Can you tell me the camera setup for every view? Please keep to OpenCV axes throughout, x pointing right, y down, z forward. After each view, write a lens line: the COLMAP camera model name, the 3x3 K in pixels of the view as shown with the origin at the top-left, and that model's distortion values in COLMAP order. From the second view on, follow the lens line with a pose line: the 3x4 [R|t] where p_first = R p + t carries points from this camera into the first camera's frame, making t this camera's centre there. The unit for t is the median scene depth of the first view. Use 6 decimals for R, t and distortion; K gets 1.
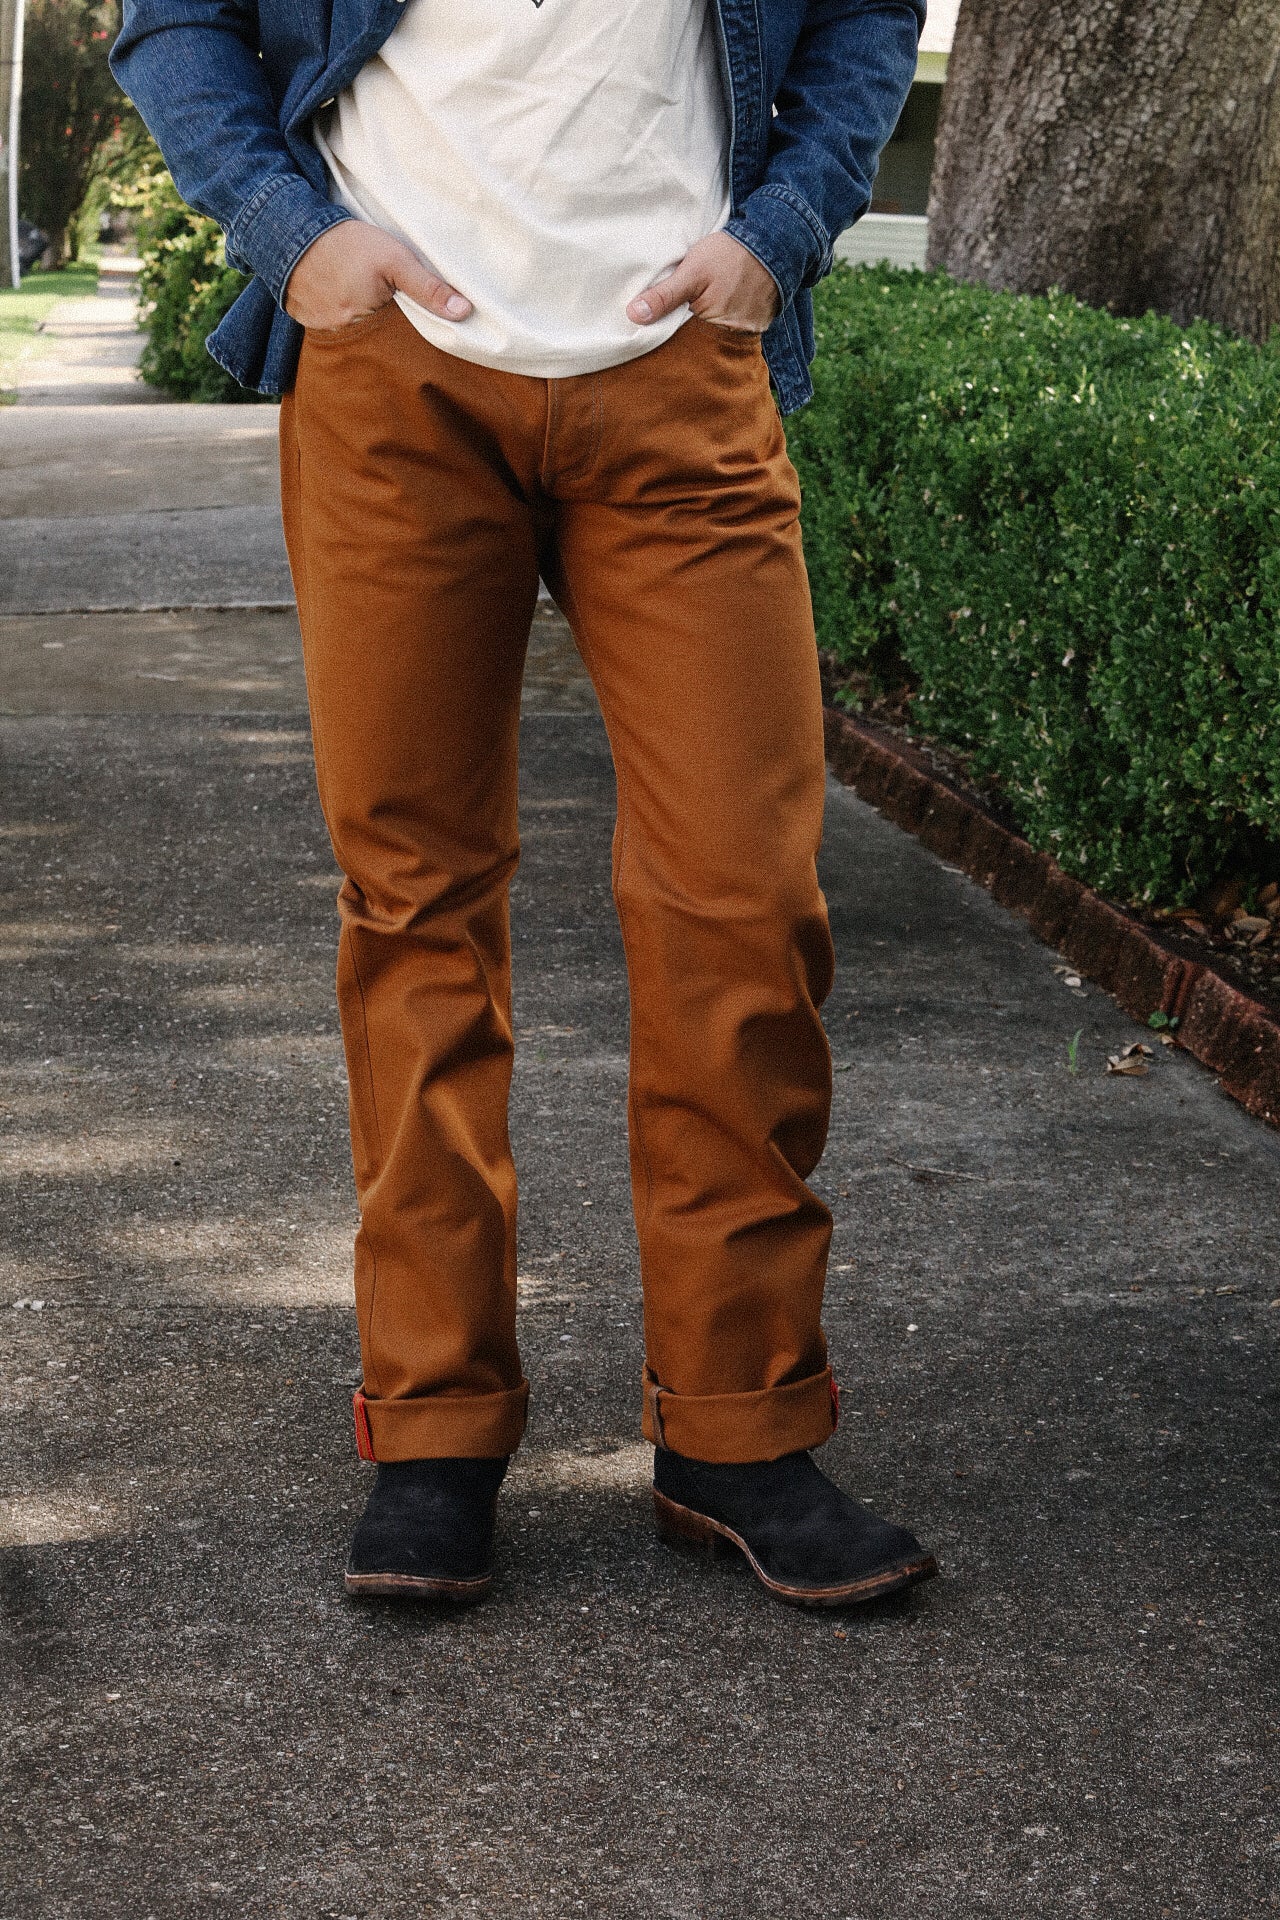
lens RADIAL K [[4108.2, 0, 640.0], [0, 4108.2, 960.0], [0, 0, 1]] dist [-0.270752, 0.044947]
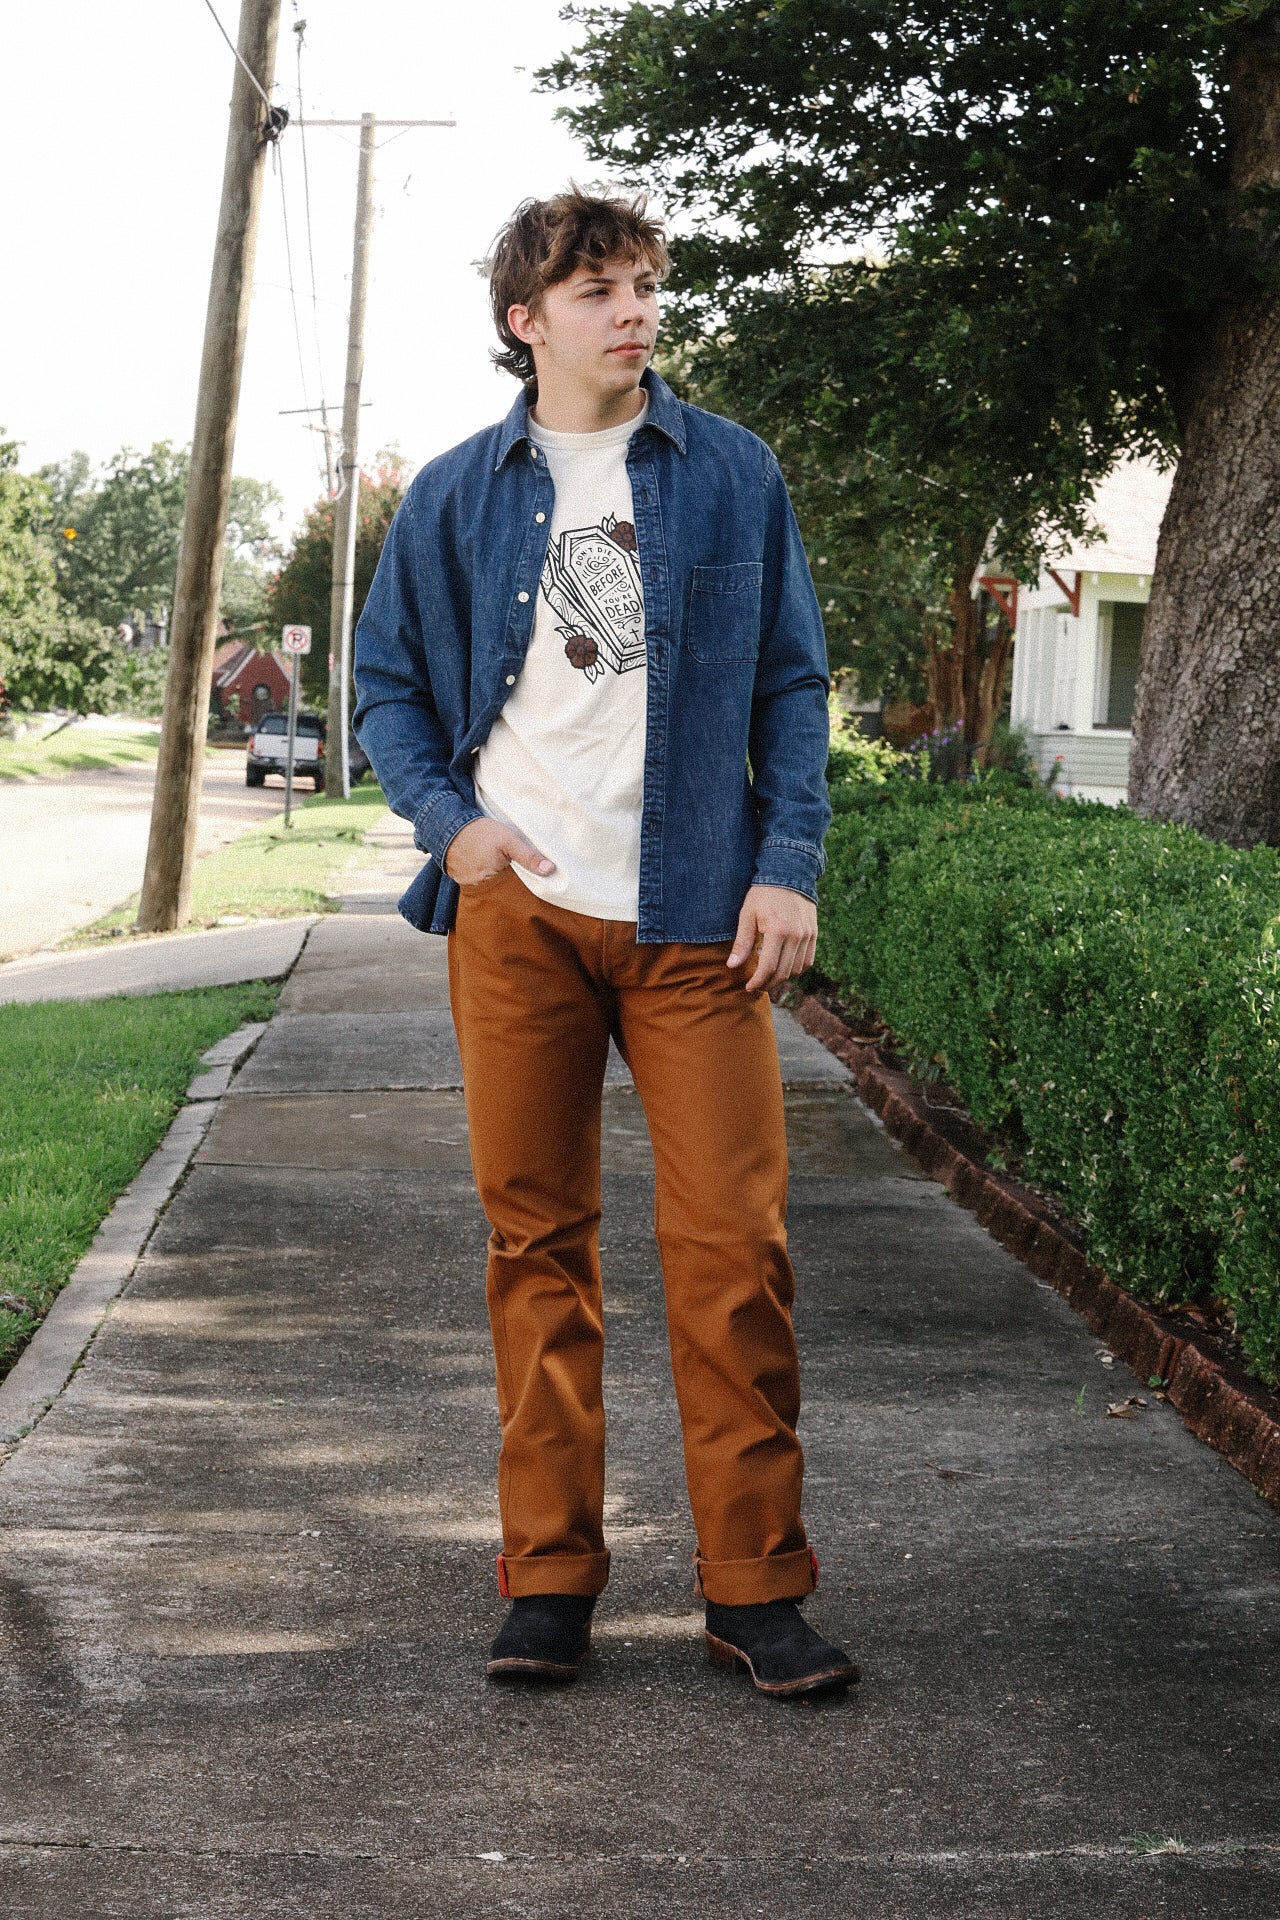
lens RADIAL K [[3970.1, 0, 640.0], [0, 3970.1, 960.0], [0, 0, 1]] dist [-0.231516, -0.119902]
pose [[0.997026, 0.002322, -0.077035, 0.052903], [-0.011752, 0.992437, -0.122188, 0.034580], [0.076169, 0.122730, 0.989513, -0.288531]]
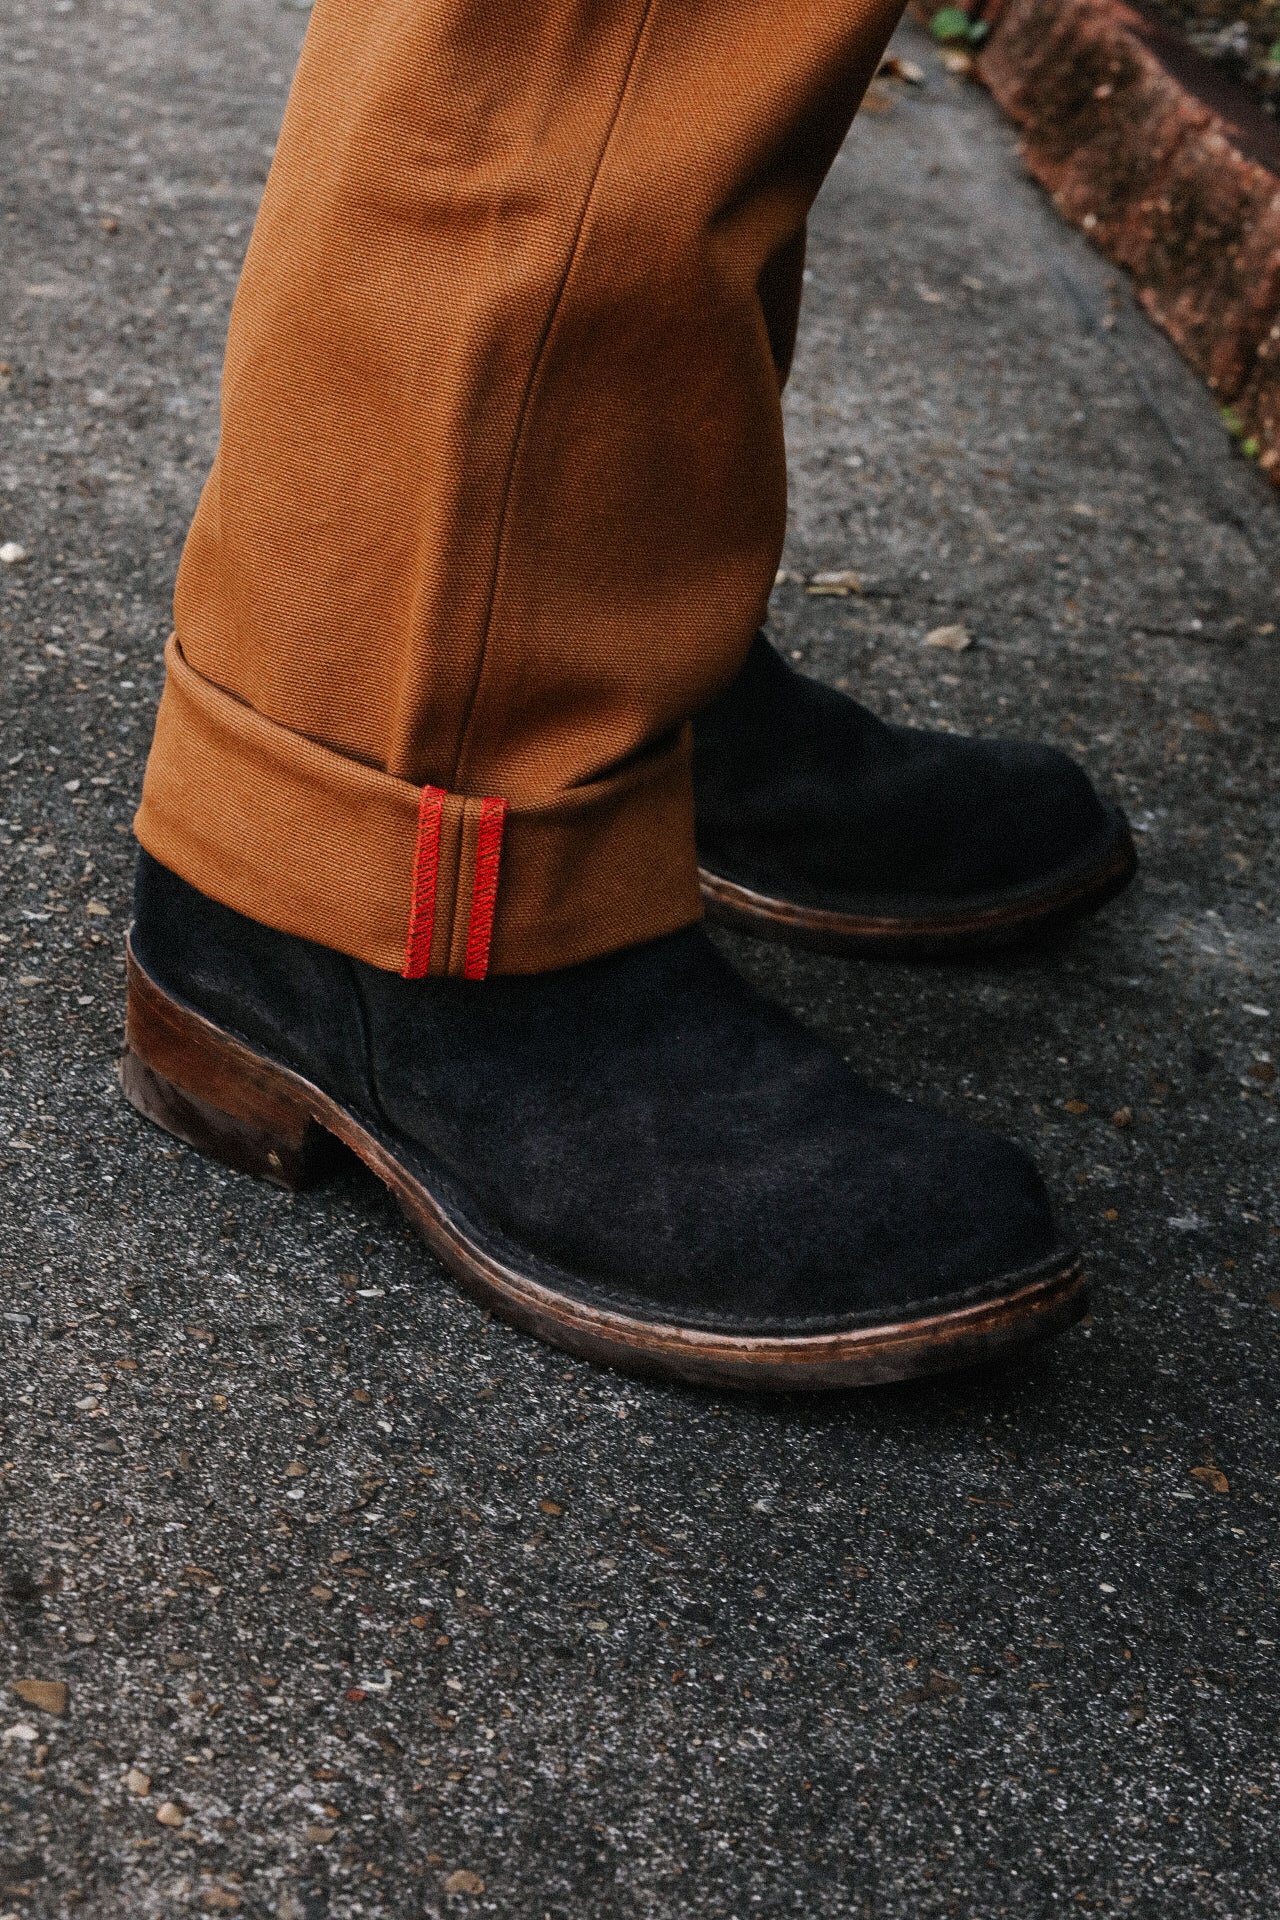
lens RADIAL K [[4589.2, 0, 640.0], [0, 4589.2, 960.0], [0, 0, 1]] dist [-0.070310, 0.071145]
pose [[0.986893, 0.157469, 0.035294, 0.078835], [-0.161341, 0.967311, 0.195648, 0.020617], [-0.003331, -0.198778, 0.980039, 0.369899]]
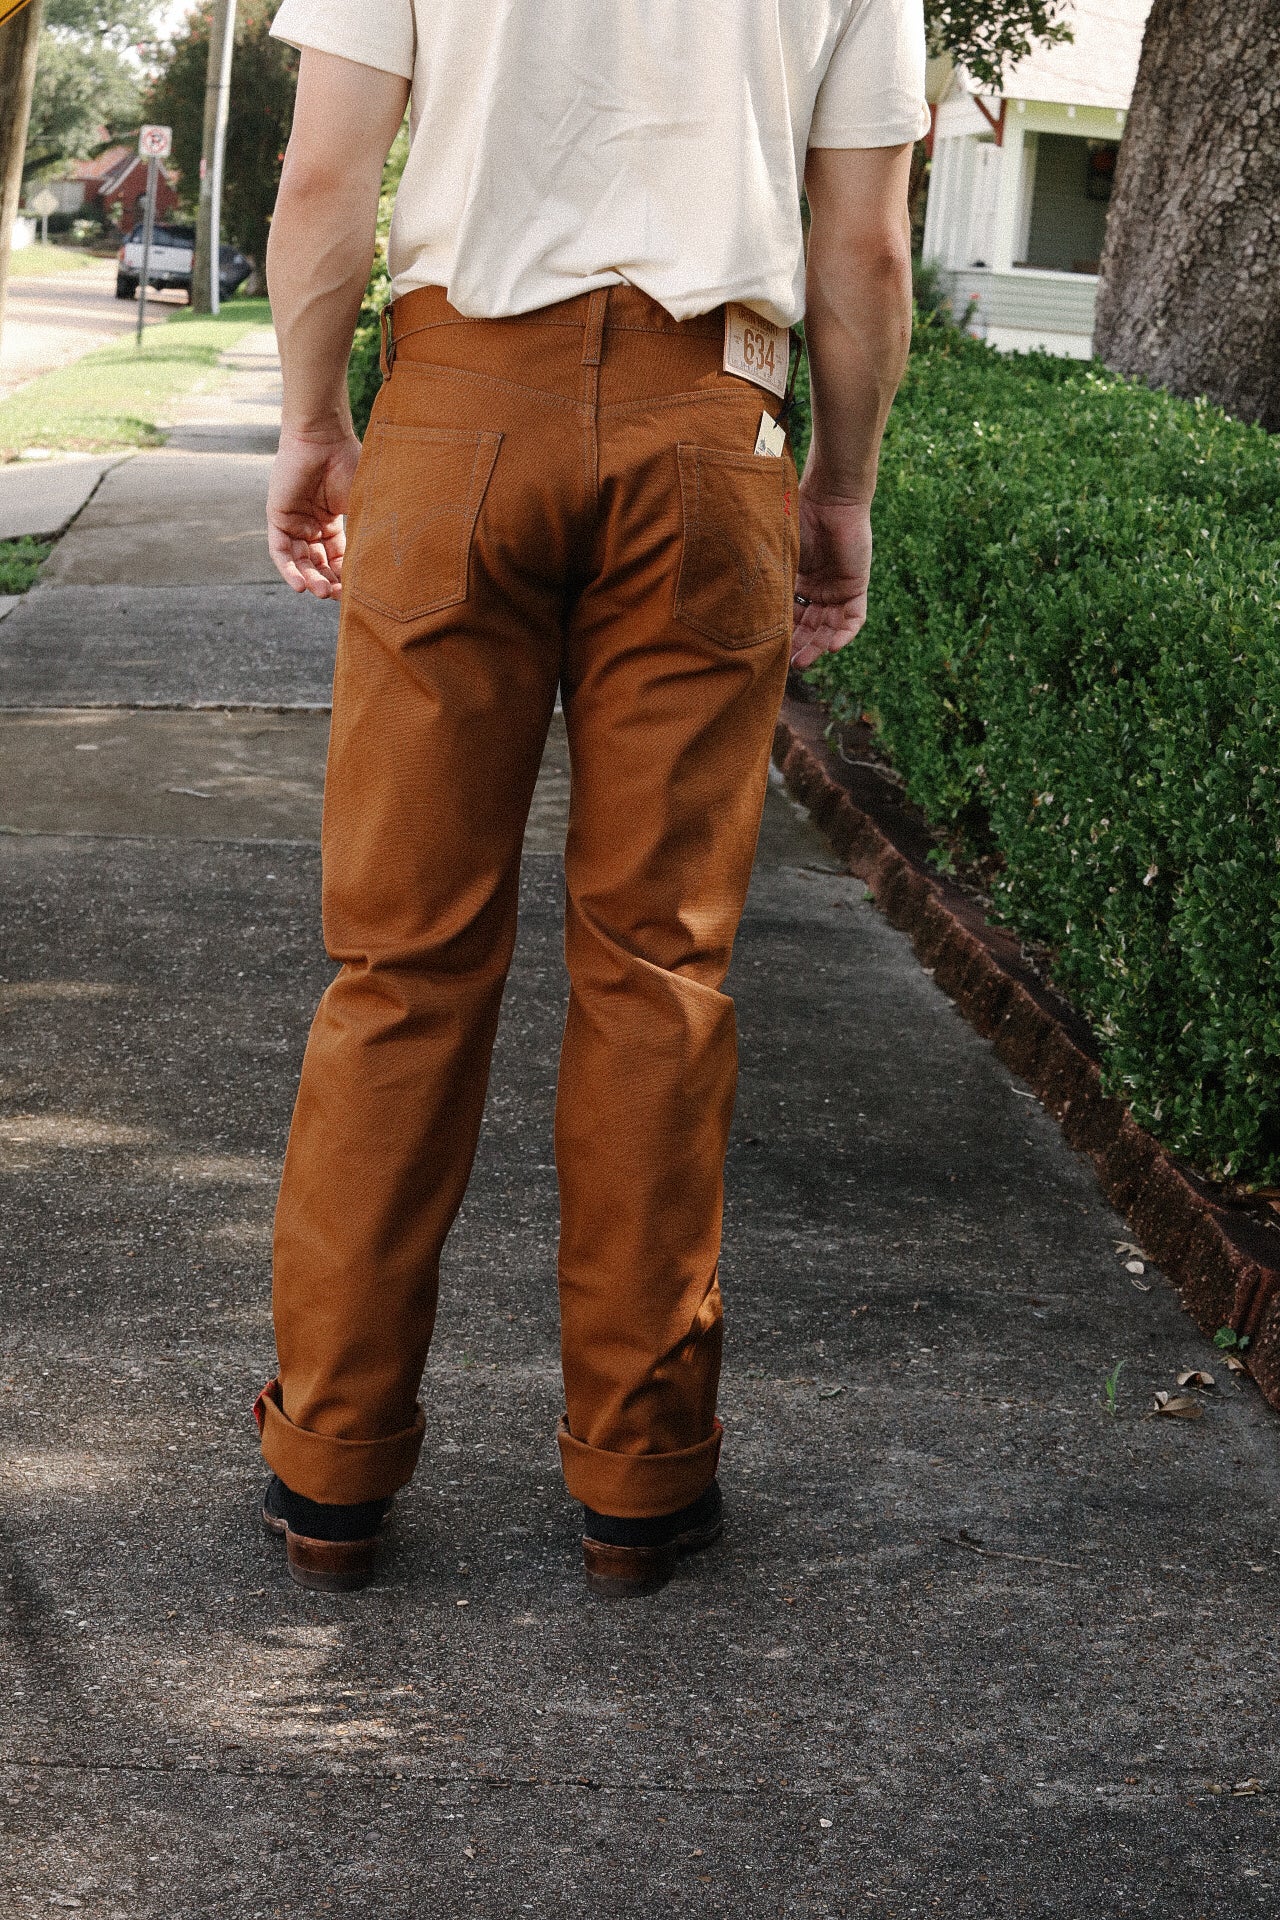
lens RADIAL K [[4130.6, 0, 640.0], [0, 4130.6, 960.0], [0, 0, 1]] dist [-0.262283, -0.027559]
pose [[0.998129, 0.041961, -0.044482, 0.039034], [-0.042469, 0.999042, -0.010521, -0.043911], [0.043998, 0.012391, 0.998955, 0.154560]]
